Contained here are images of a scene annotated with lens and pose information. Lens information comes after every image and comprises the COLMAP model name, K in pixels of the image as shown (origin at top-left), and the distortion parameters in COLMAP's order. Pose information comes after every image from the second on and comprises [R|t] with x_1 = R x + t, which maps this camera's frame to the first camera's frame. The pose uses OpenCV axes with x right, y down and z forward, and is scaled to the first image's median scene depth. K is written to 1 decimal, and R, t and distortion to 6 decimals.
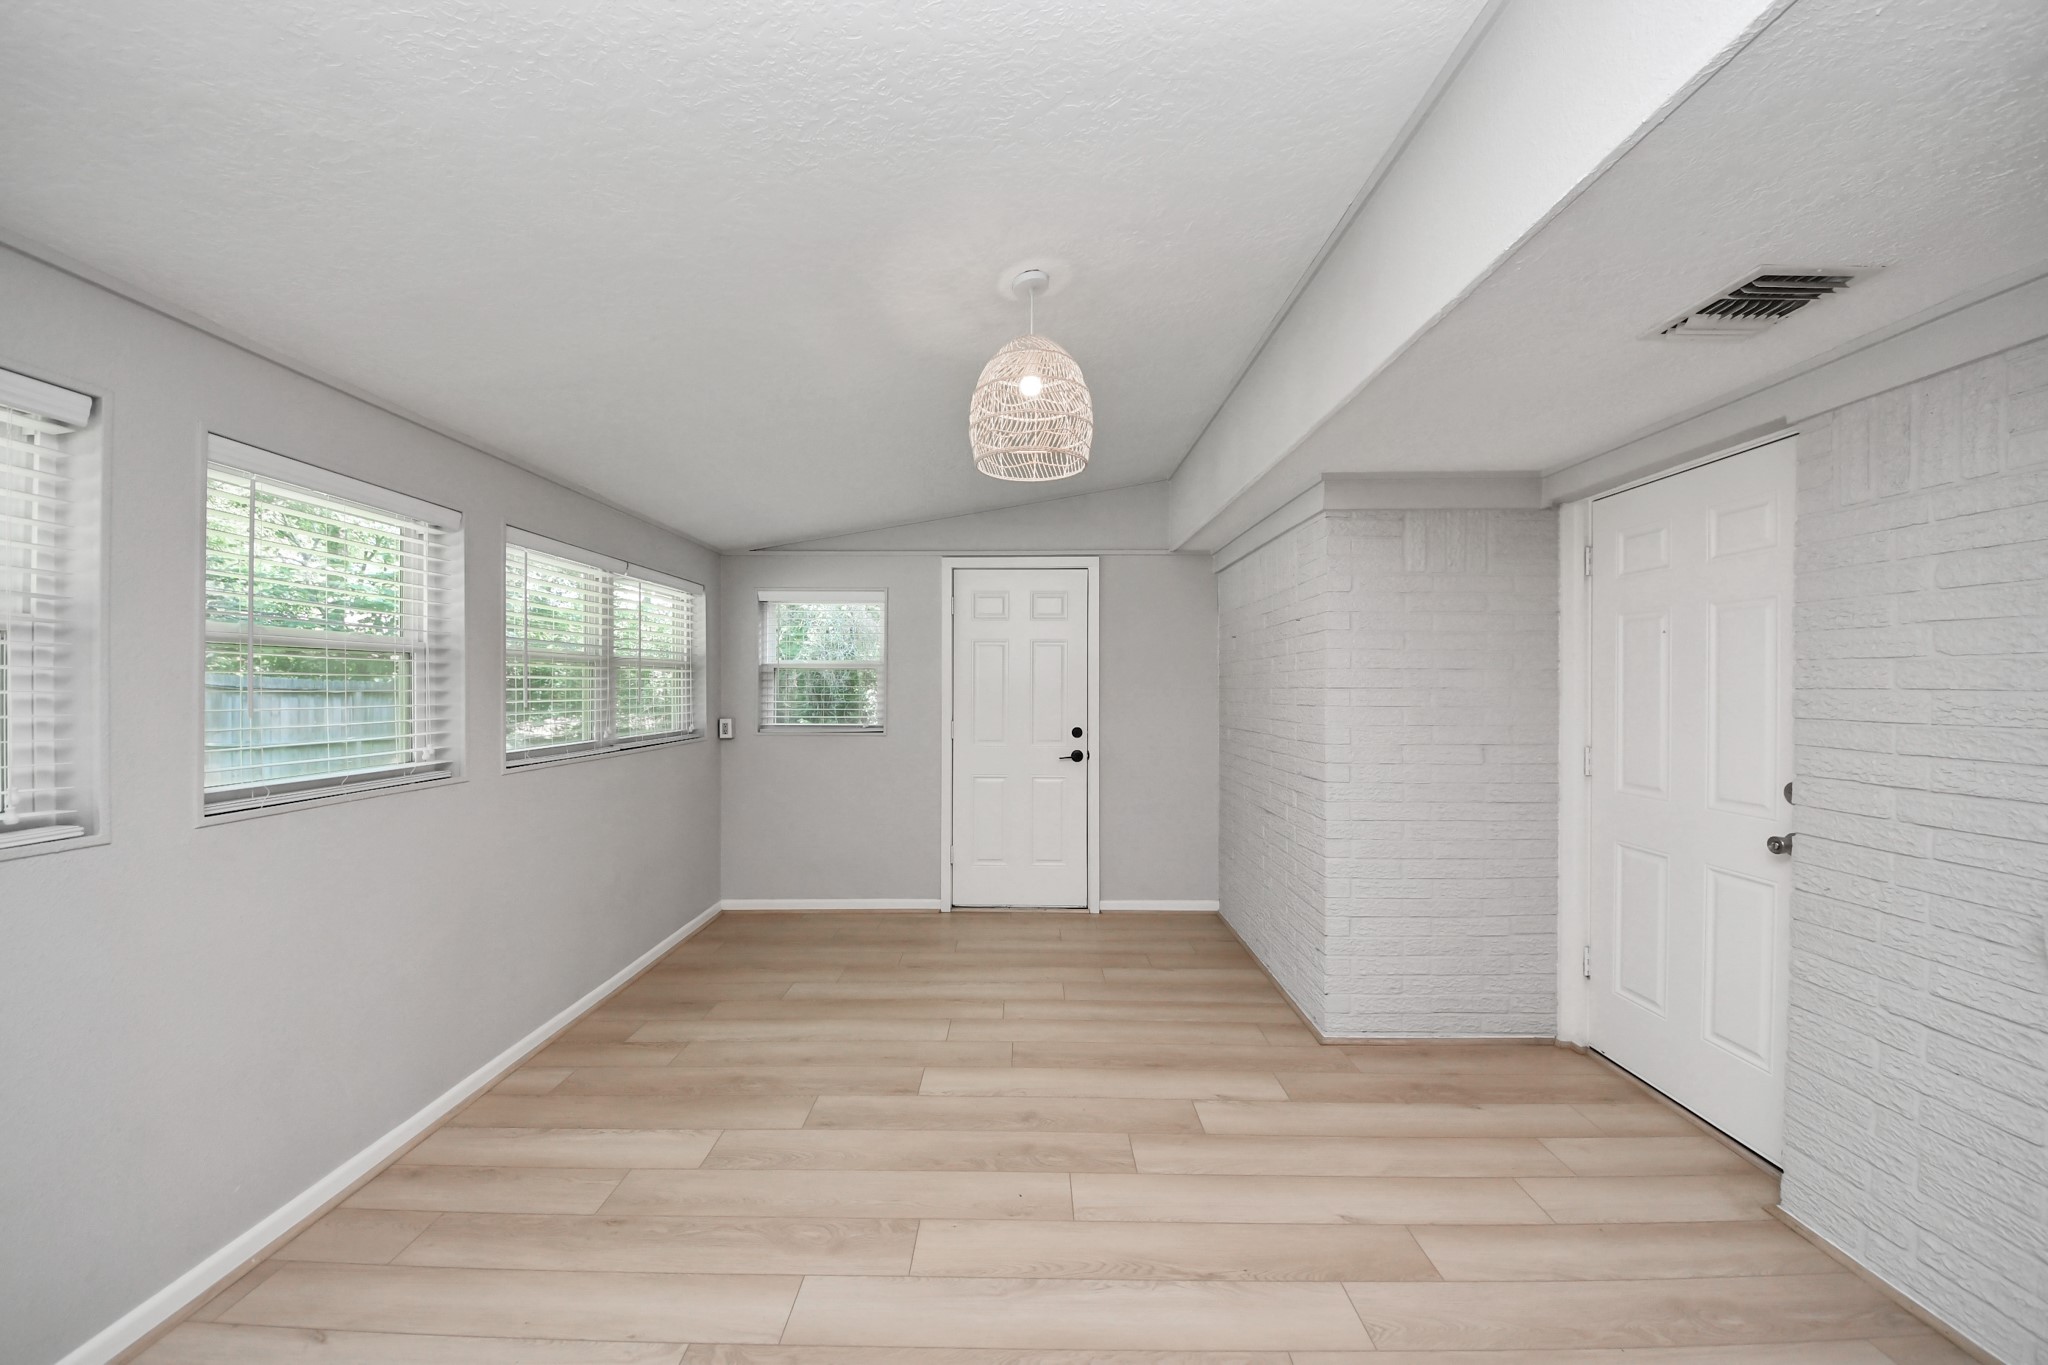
lens RADIAL K [[726.4, 0, 1018.3], [0, 726.4, 686.5], [0, 0, 1]] dist [0.053609, -0.028975]
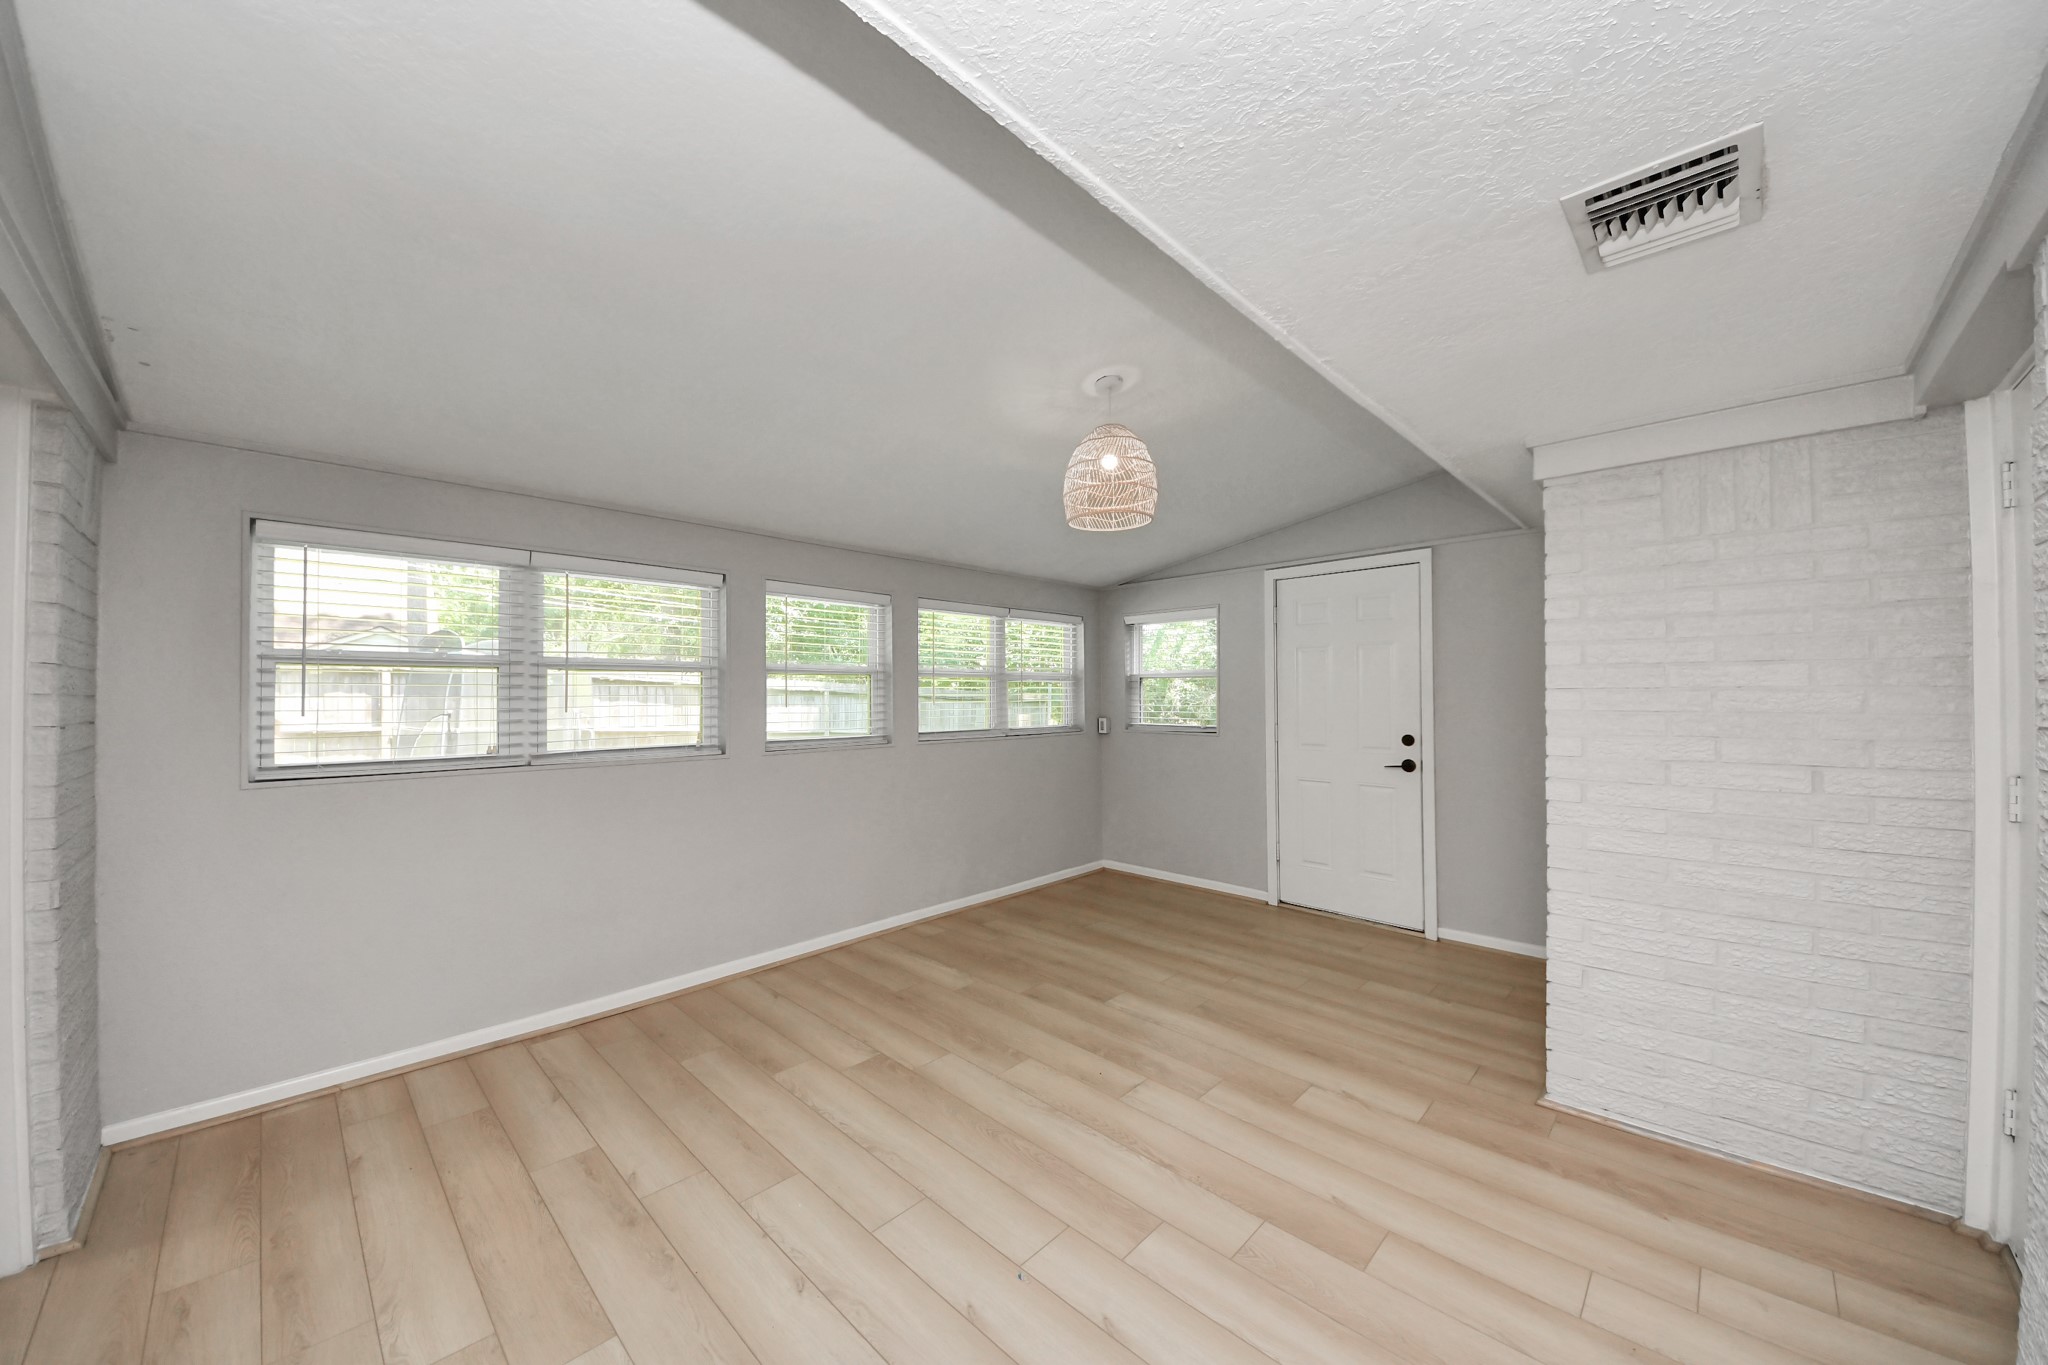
lens RADIAL K [[726.4, 0, 1018.3], [0, 726.4, 686.5], [0, 0, 1]] dist [0.053609, -0.028975]
pose [[0.721662, -0.012756, -0.692128, 0.559679], [0.003211, 0.999881, -0.015080, 0.010426], [0.692238, 0.008660, 0.721617, -0.038714]]
